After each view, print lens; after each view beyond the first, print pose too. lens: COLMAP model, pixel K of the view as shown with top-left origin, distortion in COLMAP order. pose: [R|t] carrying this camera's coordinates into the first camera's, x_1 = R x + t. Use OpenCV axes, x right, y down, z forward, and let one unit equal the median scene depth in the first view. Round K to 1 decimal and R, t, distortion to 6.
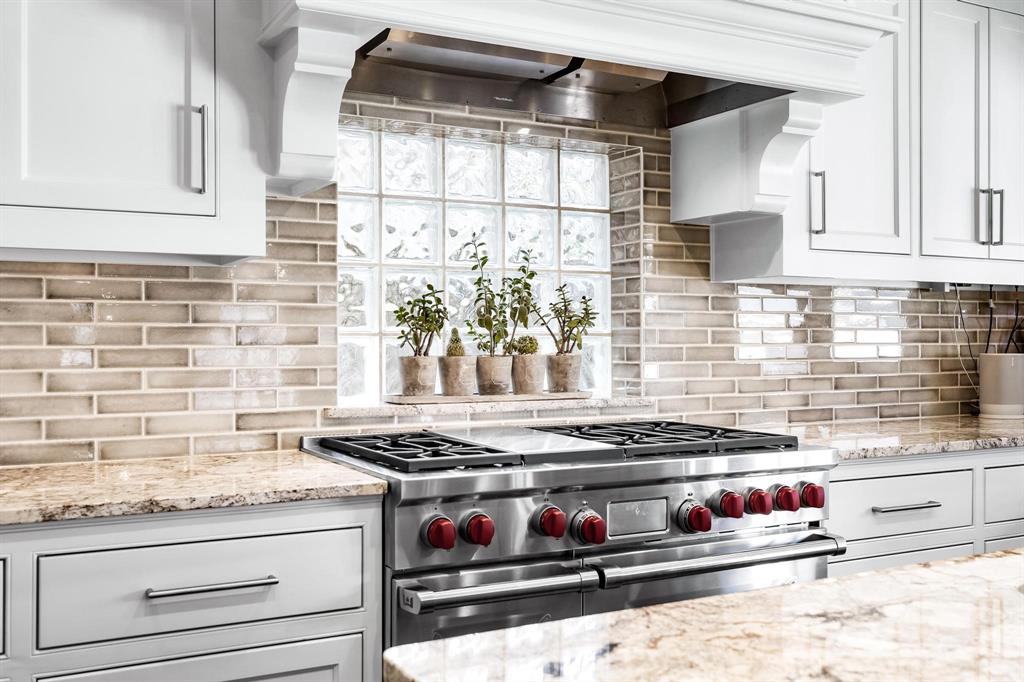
lens RADIAL K [[1057.9, 0, 548.8], [0, 1057.9, 335.5], [0, 0, 1]] dist [0.006089, 0.007818]
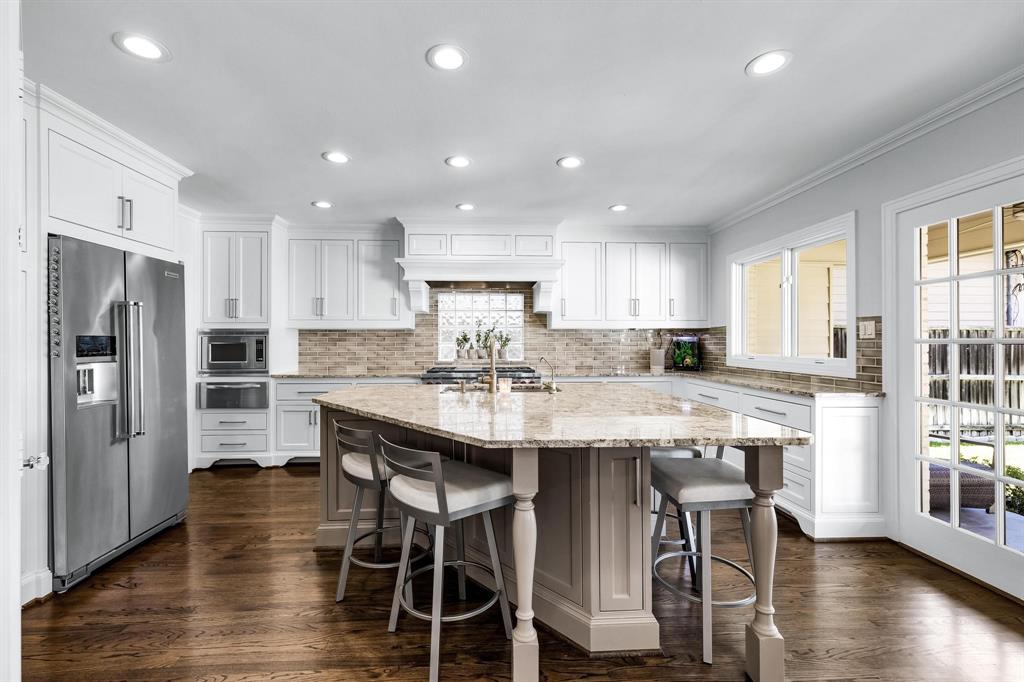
lens RADIAL K [[447.8, 0, 508.9], [0, 447.8, 344.4], [0, 0, 1]] dist [0.001856, 0.000190]
pose [[0.895175, 0.000346, -0.445715, 0.805134], [0.001271, 0.999994, 0.003330, -0.004754], [0.445713, -0.003548, 0.895169, -0.472477]]
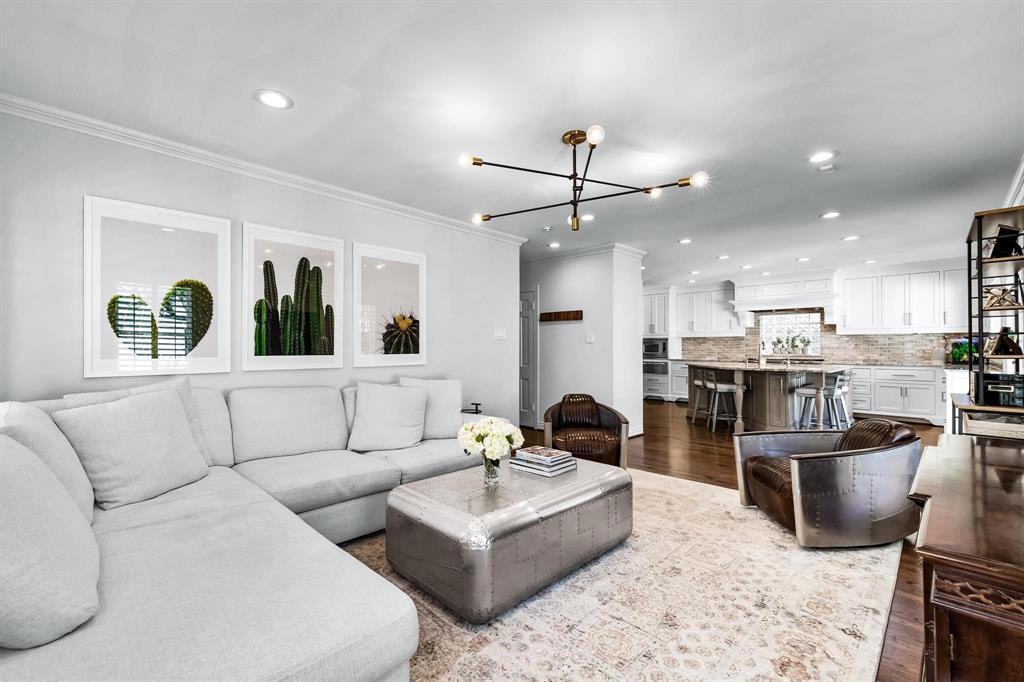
lens RADIAL K [[441.7, 0, 509.8], [0, 441.7, 343.2], [0, 0, 1]] dist [0.000648, 0.000173]
pose [[0.287445, -0.003941, -0.957789, 2.096378], [0.004132, 0.999987, -0.002874, -0.009196], [0.957788, -0.003131, 0.287458, -1.463214]]
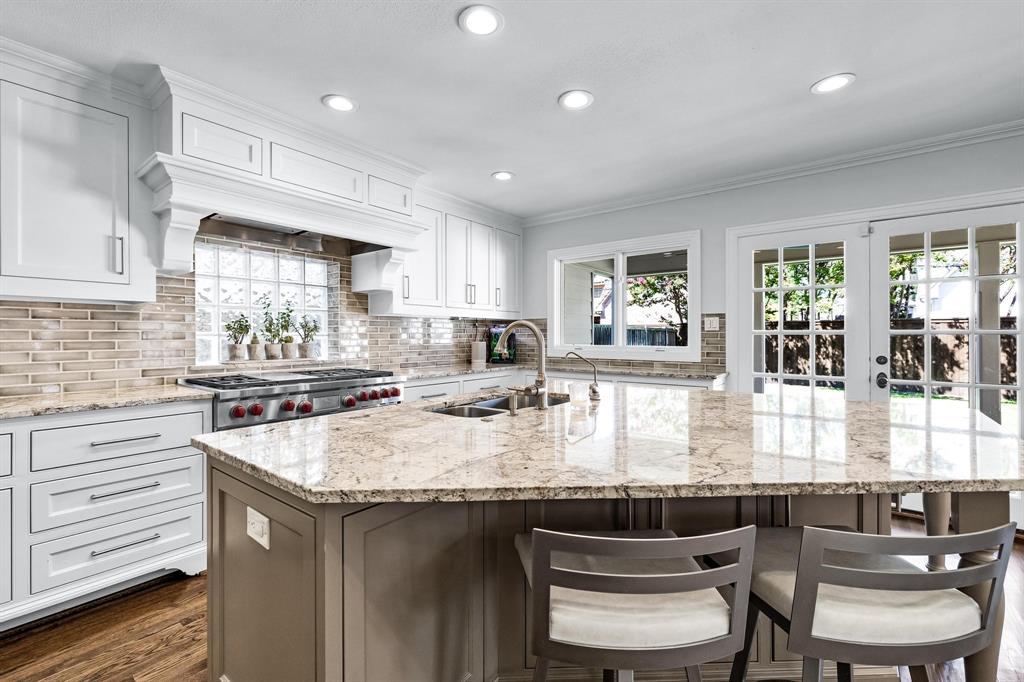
lens RADIAL K [[442.1, 0, 513.1], [0, 442.1, 337.4], [0, 0, 1]] dist [0.000282, 0.000160]
pose [[0.921245, -0.001823, 0.388979, 0.063645], [0.000504, 0.999994, 0.003494, 0.001044], [-0.388982, -0.003022, 0.921240, -0.169783]]
